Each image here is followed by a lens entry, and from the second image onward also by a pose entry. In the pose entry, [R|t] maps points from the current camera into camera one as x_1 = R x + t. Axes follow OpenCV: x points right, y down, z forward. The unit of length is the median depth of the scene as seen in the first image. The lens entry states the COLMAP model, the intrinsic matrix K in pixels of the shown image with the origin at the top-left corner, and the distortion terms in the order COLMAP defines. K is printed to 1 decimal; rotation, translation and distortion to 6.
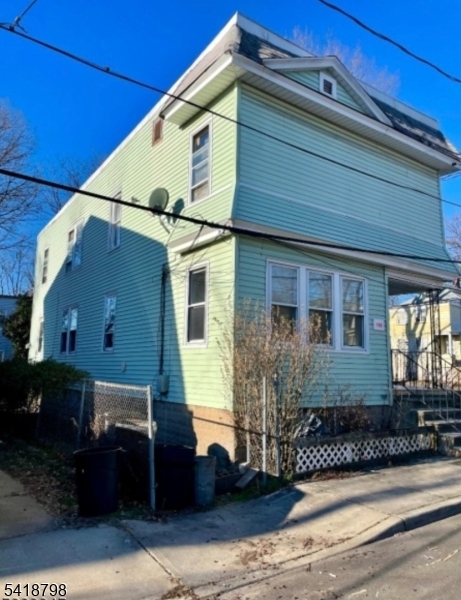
lens RADIAL K [[469.1, 0, 230.3], [0, 469.1, 304.4], [0, 0, 1]] dist [0.048706, -0.049790]
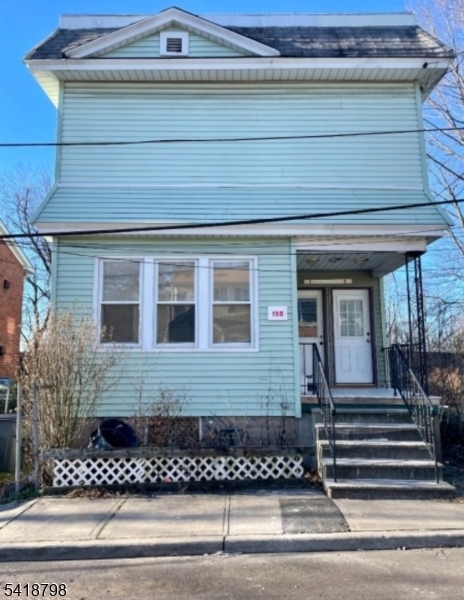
lens RADIAL K [[469.1, 0, 232.7], [0, 469.1, 310.8], [0, 0, 1]] dist [0.048706, -0.049790]
pose [[0.819908, -0.100258, -0.563648, 0.868050], [0.097230, 0.994629, -0.035483, 0.074810], [0.564178, -0.025711, 0.825253, 0.398451]]
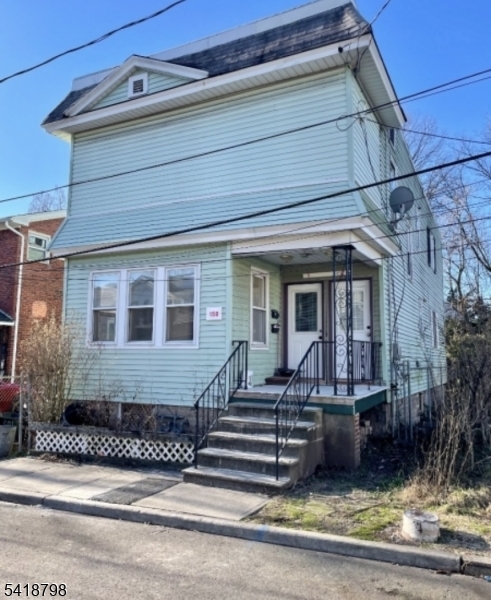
lens RADIAL K [[495.6, 0, 247.2], [0, 495.6, 297.7], [0, 0, 1]] dist [0.039091, -0.017358]
pose [[0.476793, -0.121427, -0.870588, 1.410643], [0.117313, 0.990343, -0.073882, 0.110274], [0.871152, -0.066905, 0.486434, 0.776608]]
